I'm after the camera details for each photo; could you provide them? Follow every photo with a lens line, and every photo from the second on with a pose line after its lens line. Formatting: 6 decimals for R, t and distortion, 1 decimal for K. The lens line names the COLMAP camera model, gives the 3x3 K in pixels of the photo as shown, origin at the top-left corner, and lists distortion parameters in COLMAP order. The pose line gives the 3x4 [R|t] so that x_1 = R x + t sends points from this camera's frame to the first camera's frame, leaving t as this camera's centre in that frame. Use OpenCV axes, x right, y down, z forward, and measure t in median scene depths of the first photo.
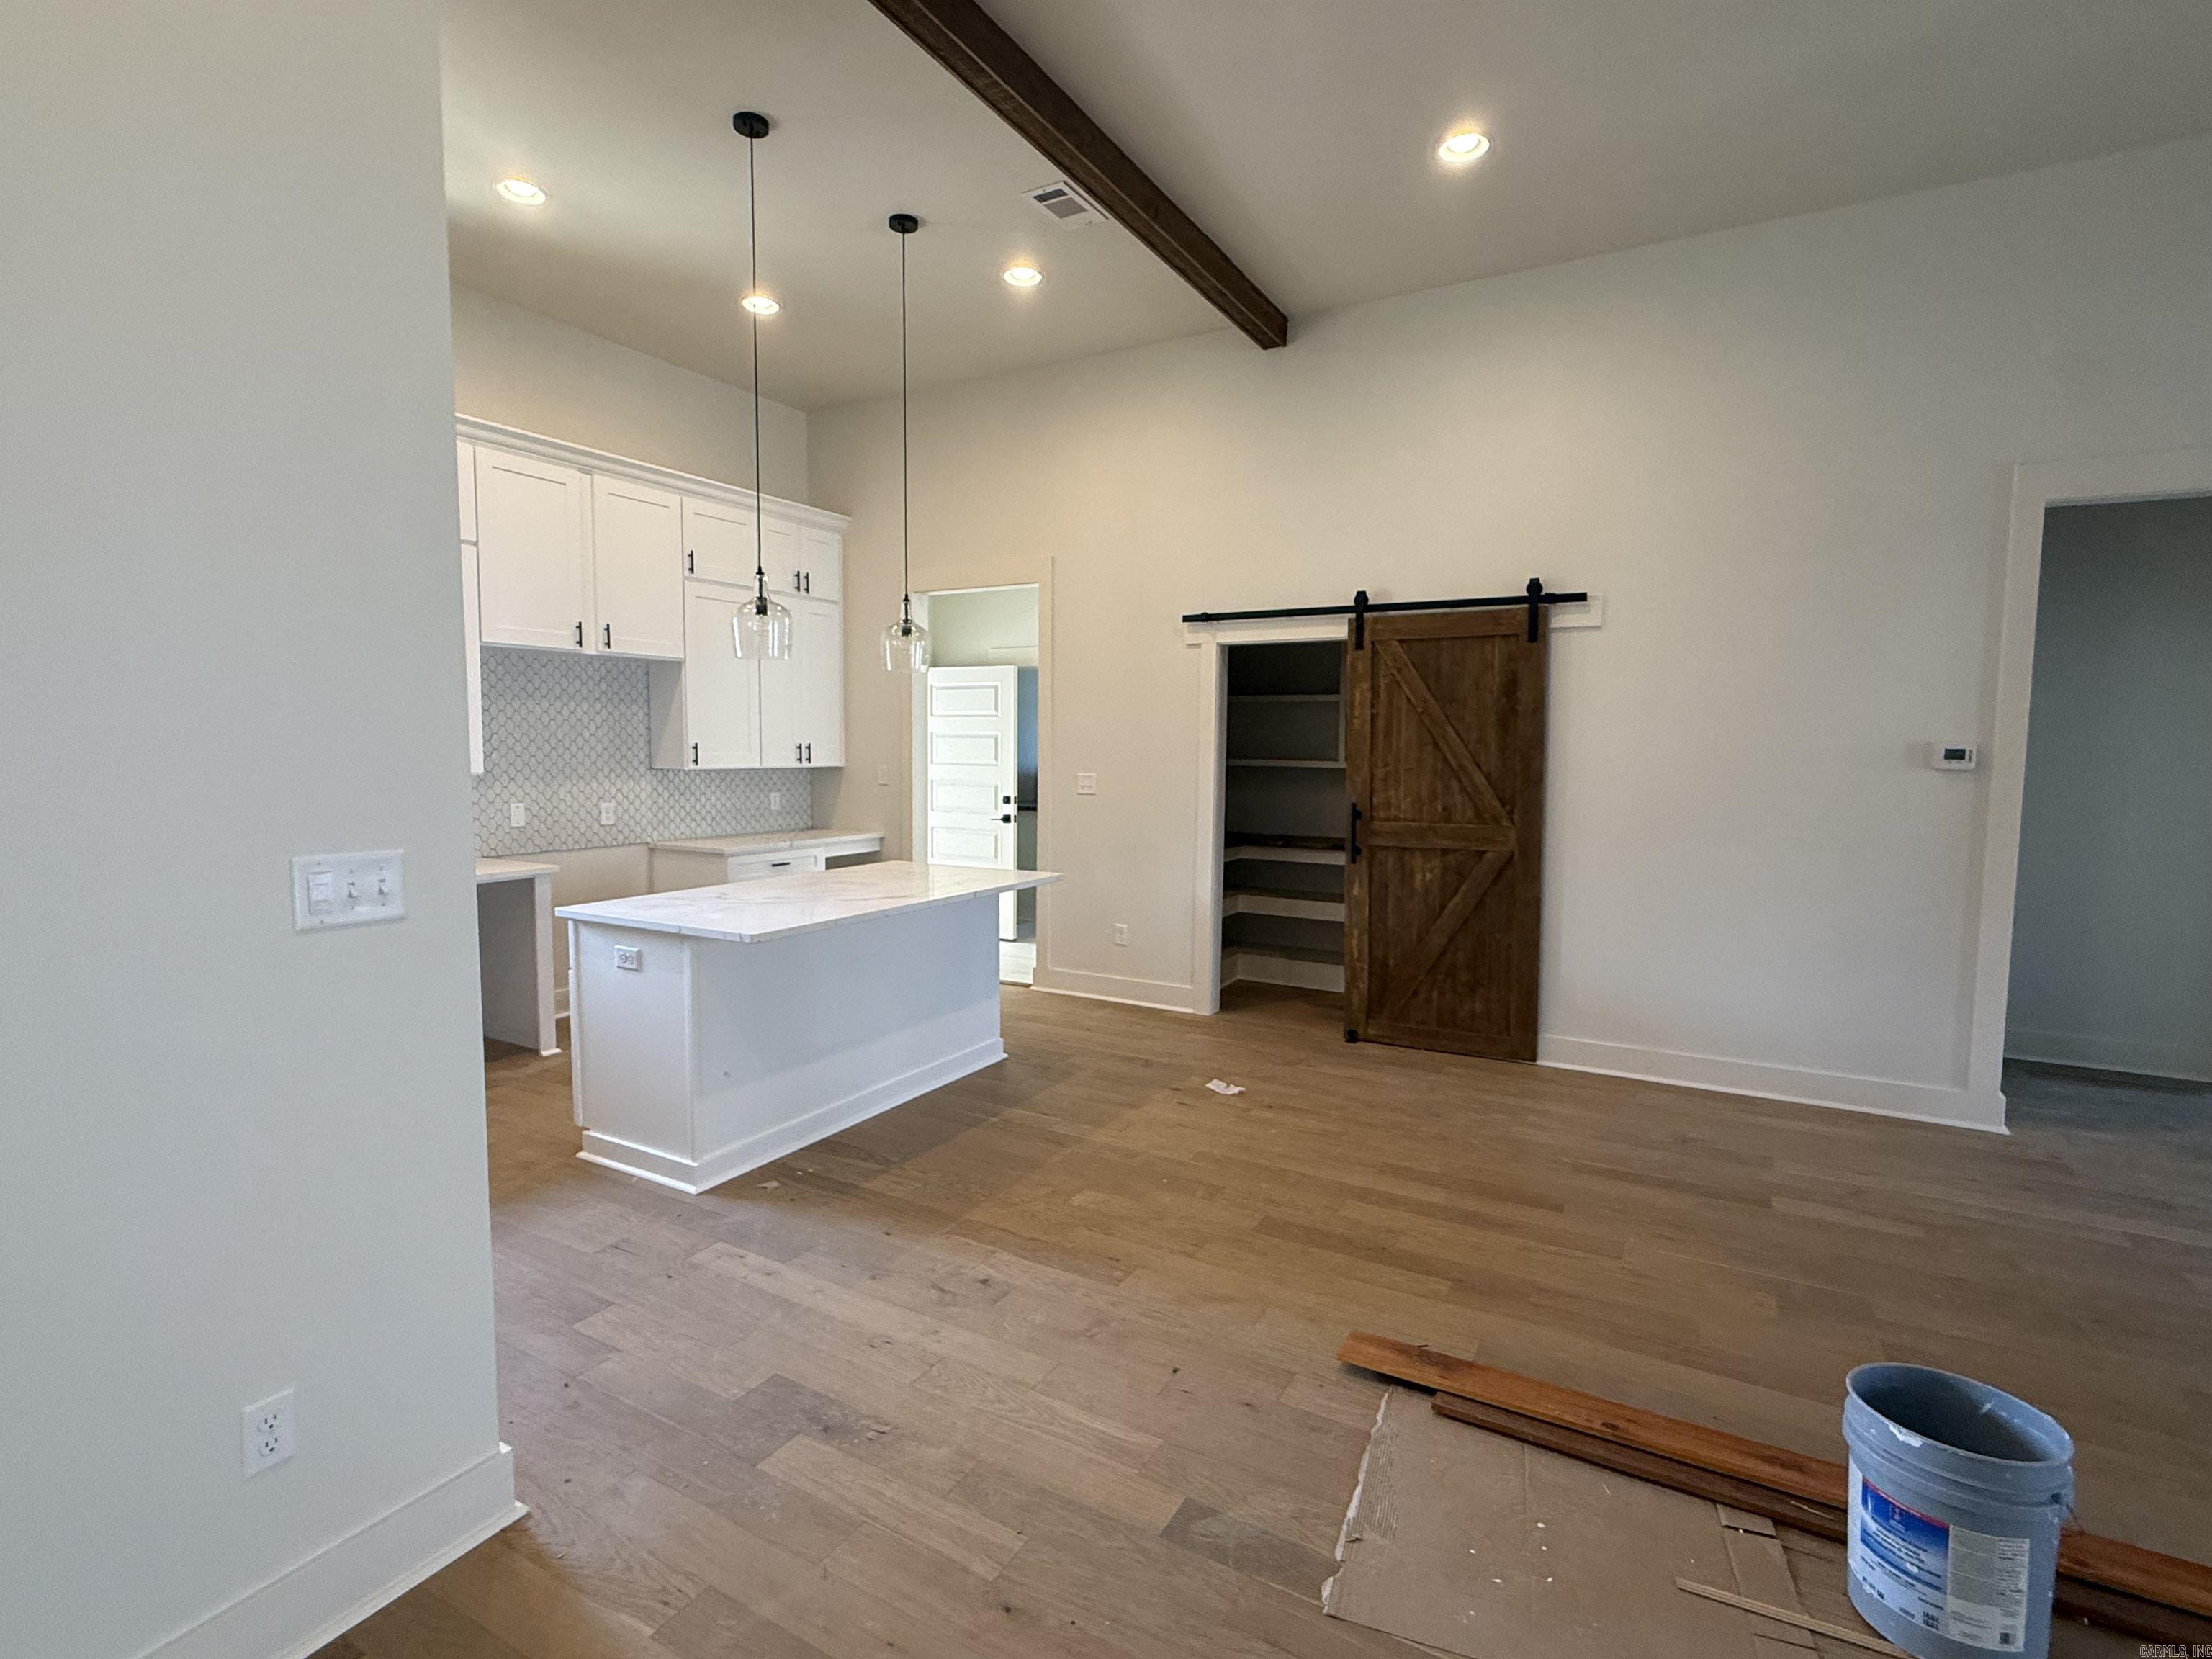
lens RADIAL K [[1054.6, 0, 1106.0], [0, 1054.6, 829.5], [0, 0, 1]] dist [-0.000331, -0.000841]
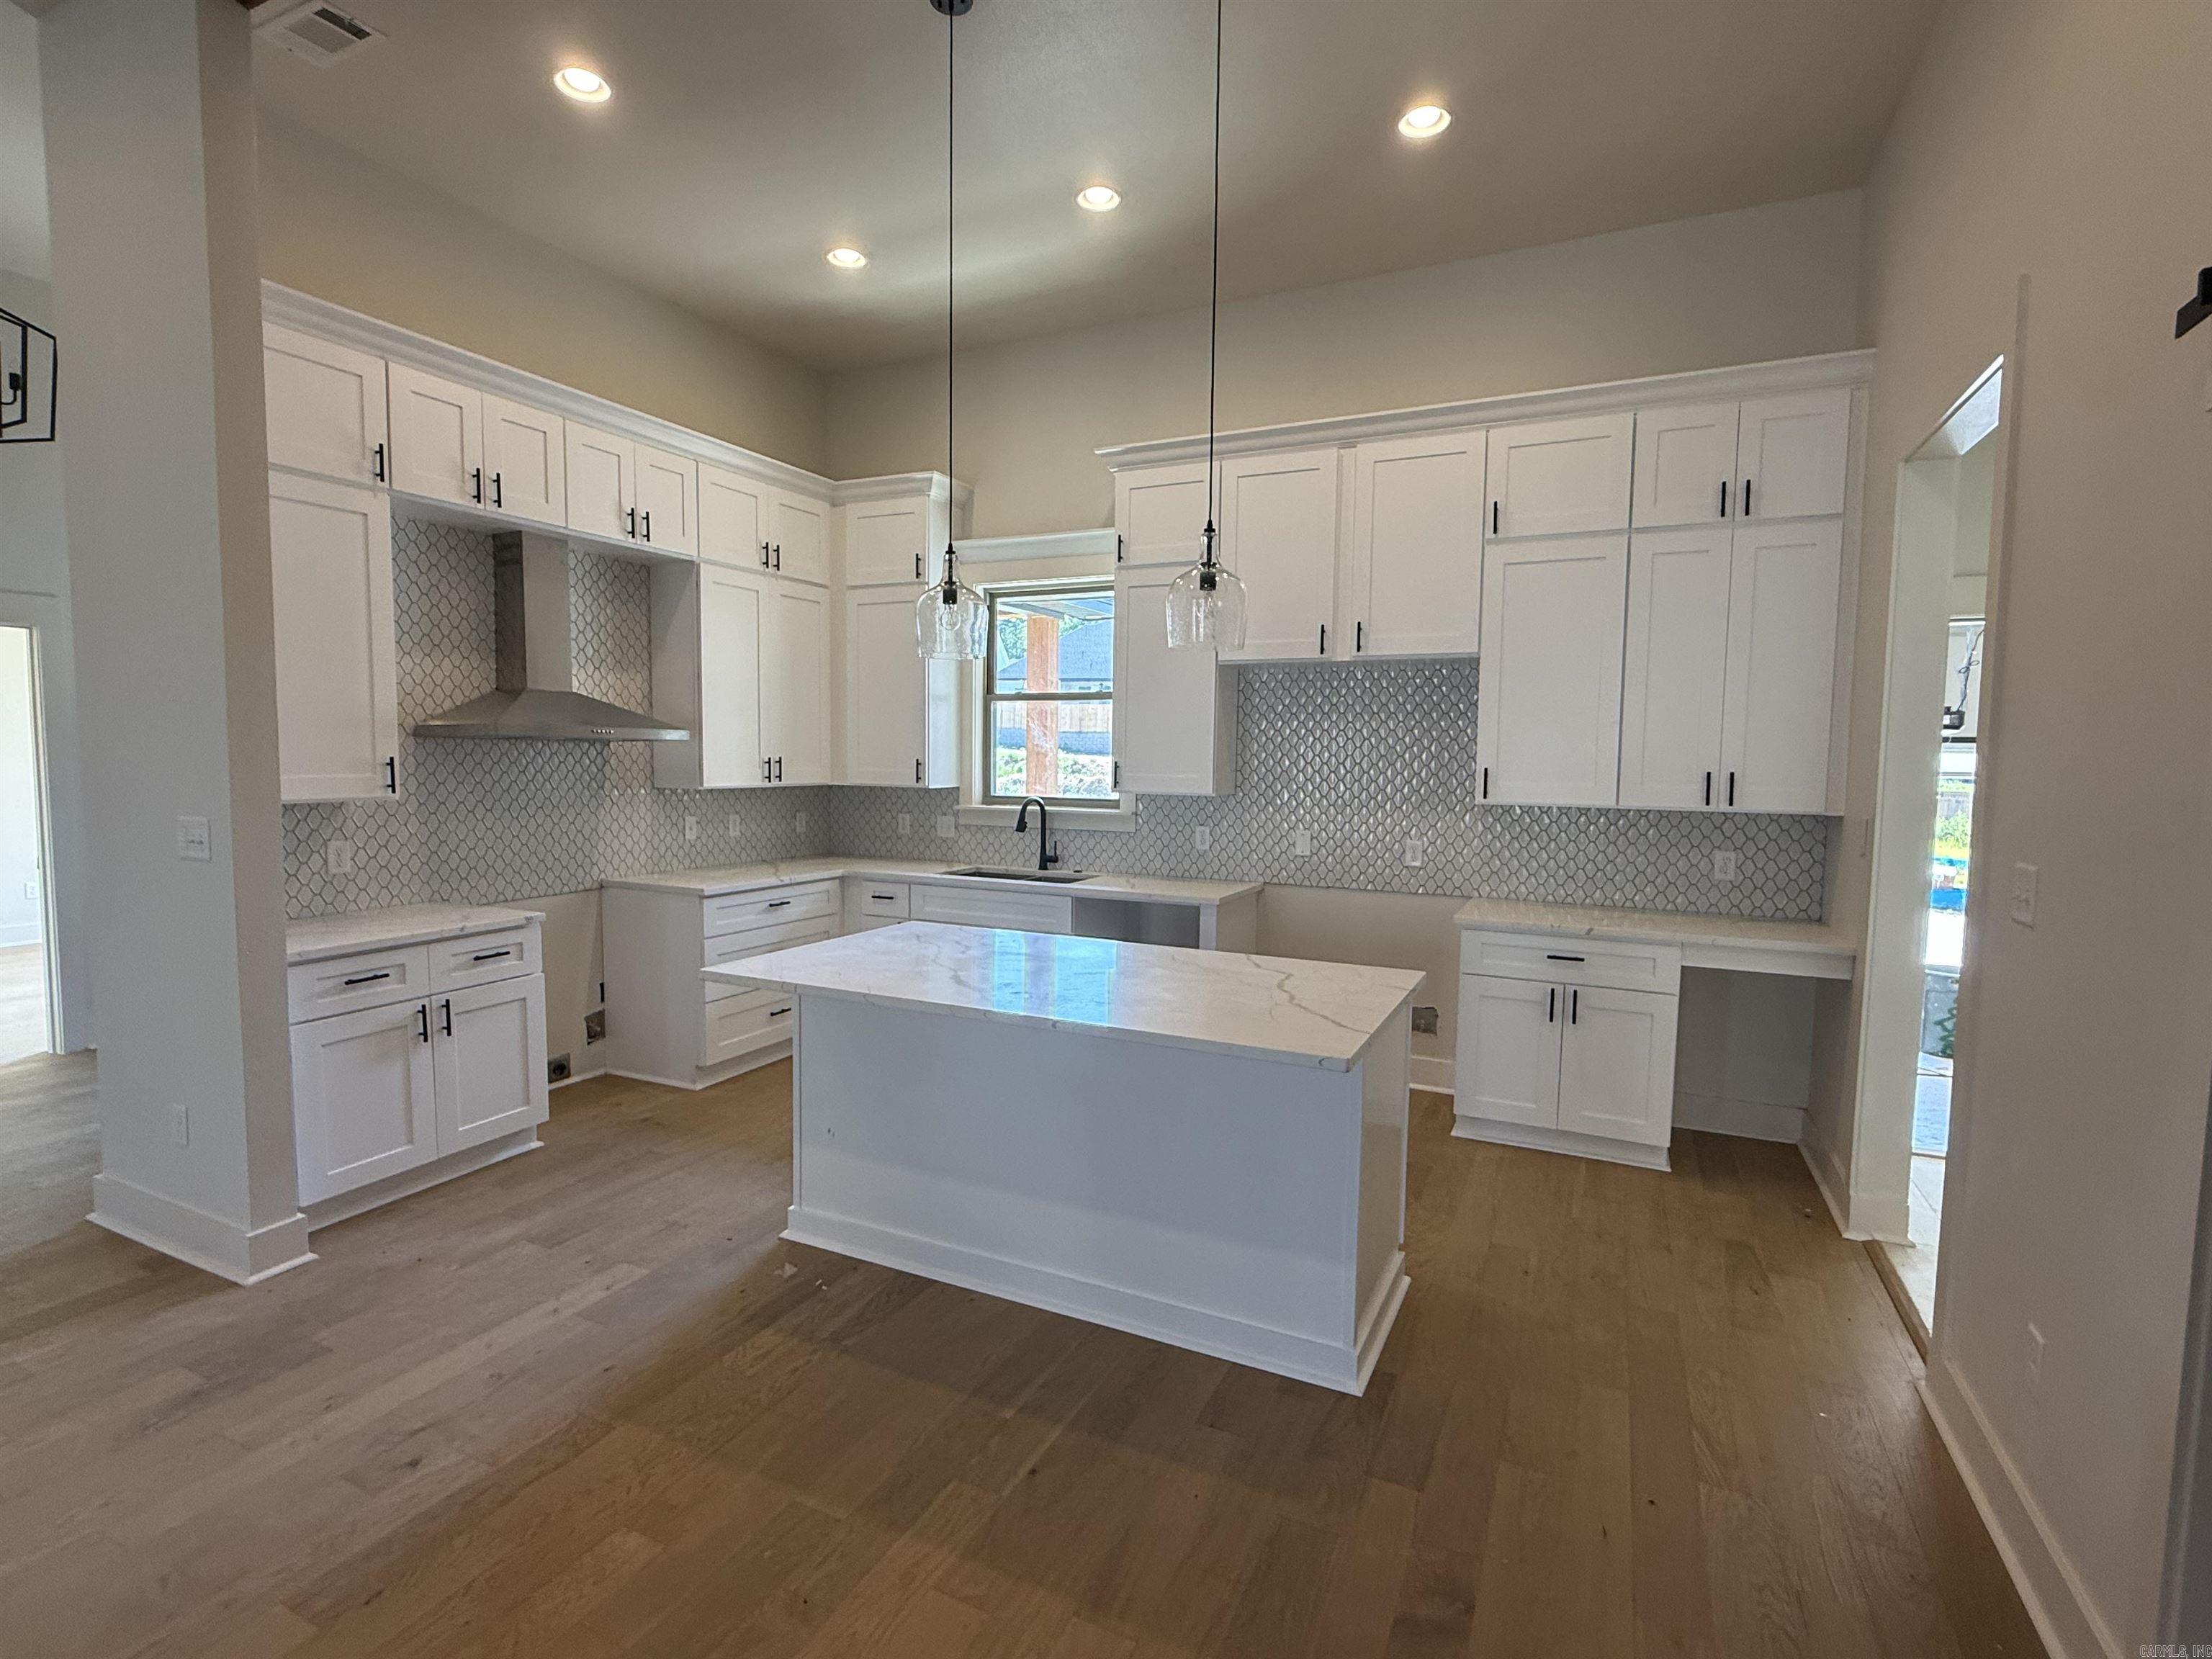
lens RADIAL K [[1054.6, 0, 1106.0], [0, 1054.6, 829.5], [0, 0, 1]] dist [-0.000331, -0.000841]
pose [[0.070432, 0.064218, -0.995447, 0.472575], [-0.096130, 0.993718, 0.057305, -0.083737], [0.992874, 0.091656, 0.076163, 1.026871]]
